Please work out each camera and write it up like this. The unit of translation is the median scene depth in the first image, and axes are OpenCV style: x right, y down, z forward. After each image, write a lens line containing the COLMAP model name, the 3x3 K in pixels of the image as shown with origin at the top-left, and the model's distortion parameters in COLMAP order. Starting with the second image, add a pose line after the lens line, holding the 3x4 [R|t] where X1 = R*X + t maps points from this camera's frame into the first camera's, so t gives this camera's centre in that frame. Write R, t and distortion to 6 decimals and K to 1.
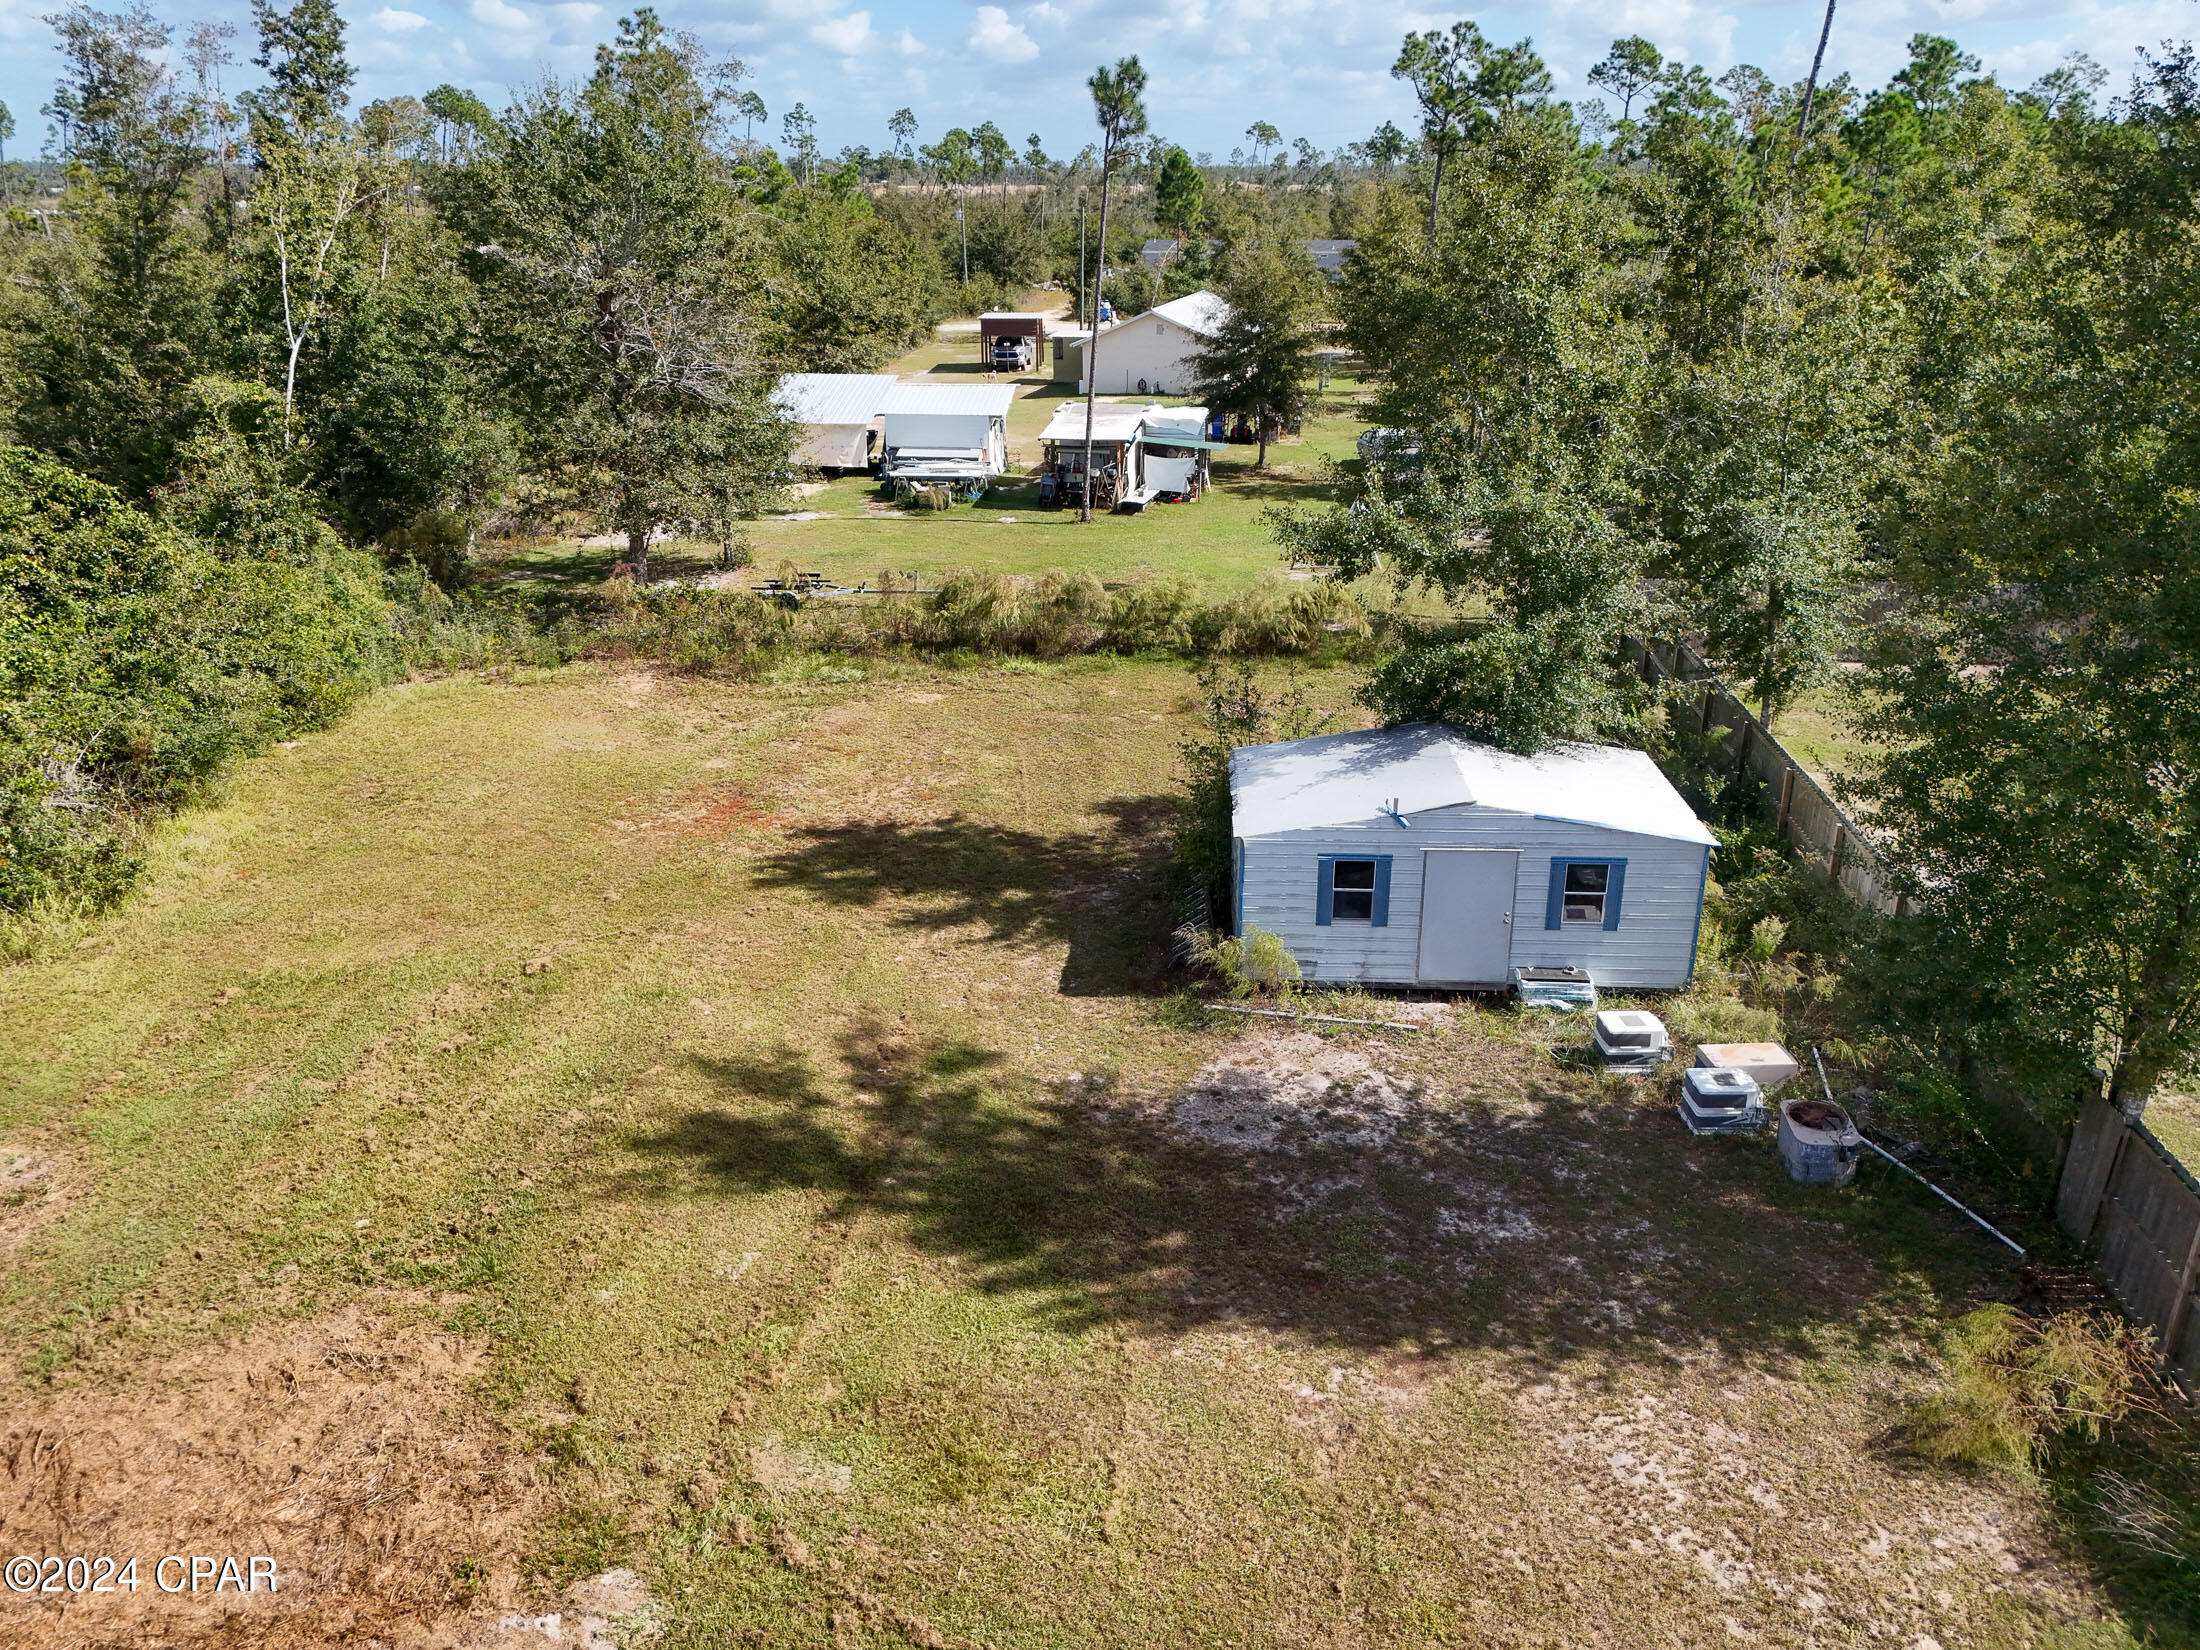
lens RADIAL K [[1631.9, 0, 1104.6], [0, 1631.9, 776.8], [0, 0, 1]] dist [0.061424, -0.054400]
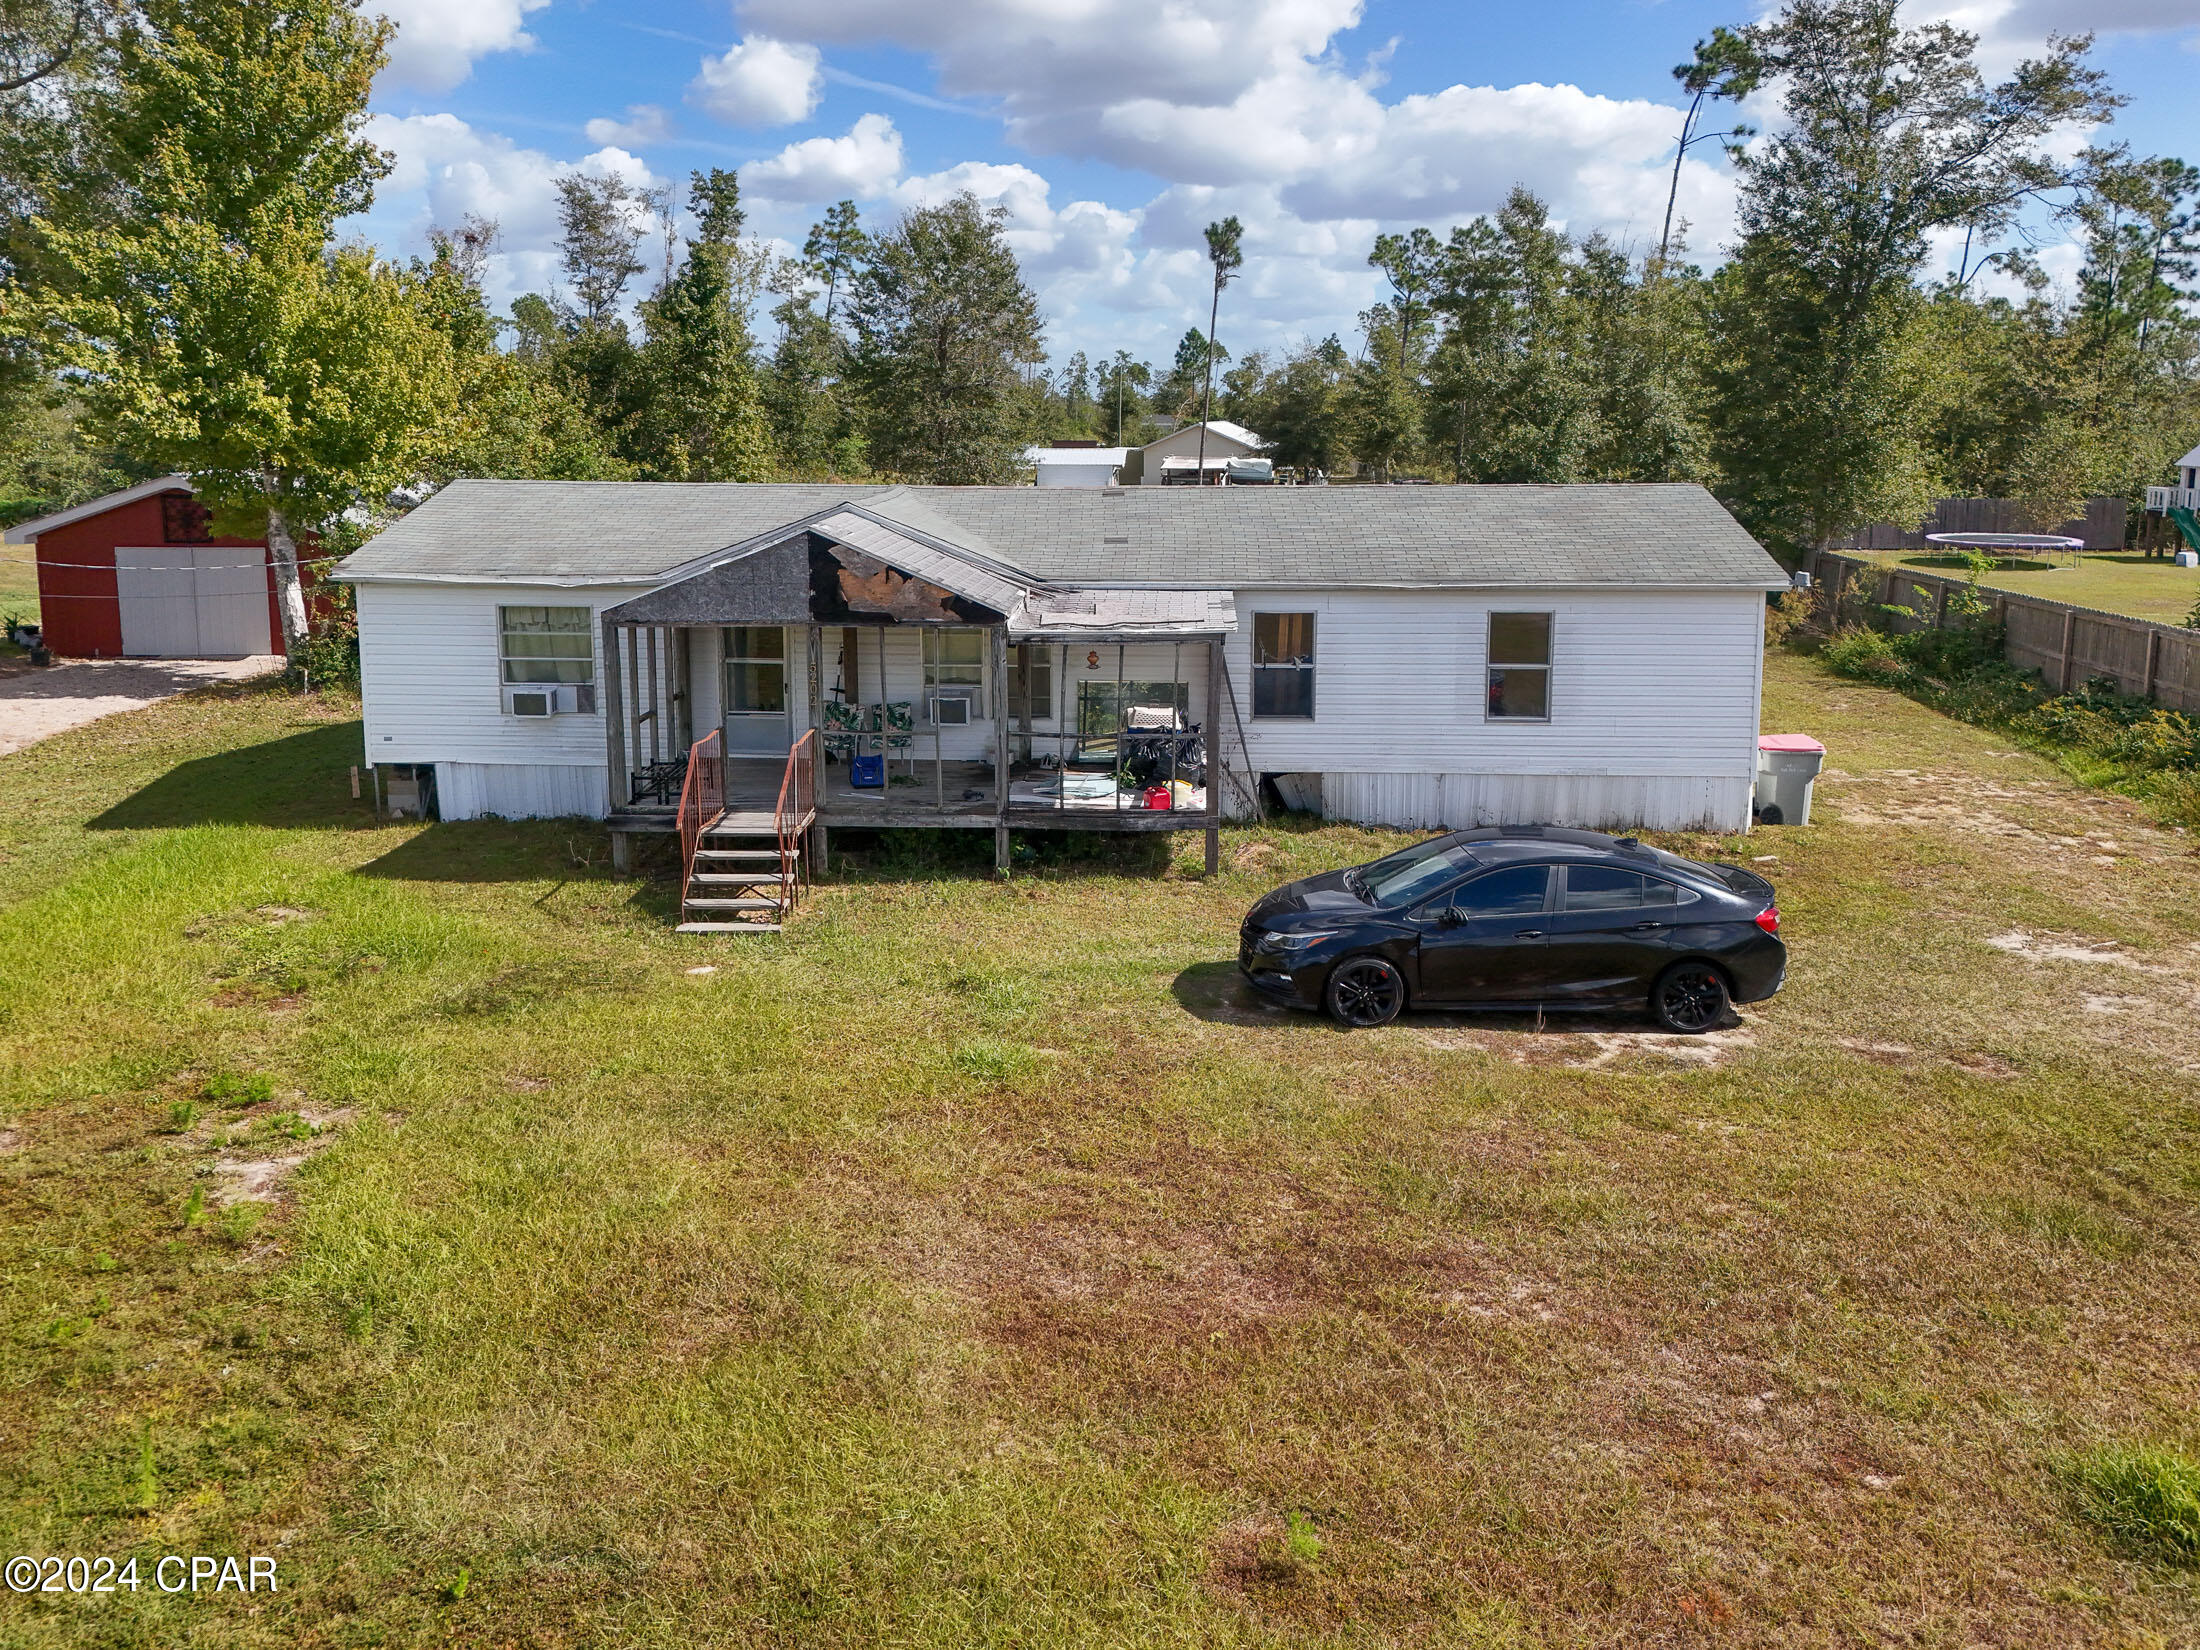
lens RADIAL K [[1687.9, 0, 1108.4], [0, 1687.9, 633.4], [0, 0, 1]] dist [0.043008, -0.029828]
pose [[0.999058, 0.003718, 0.043238, -0.185608], [0.005761, 0.976145, -0.217043, 0.317509], [-0.043014, 0.217088, 0.975204, -0.503671]]
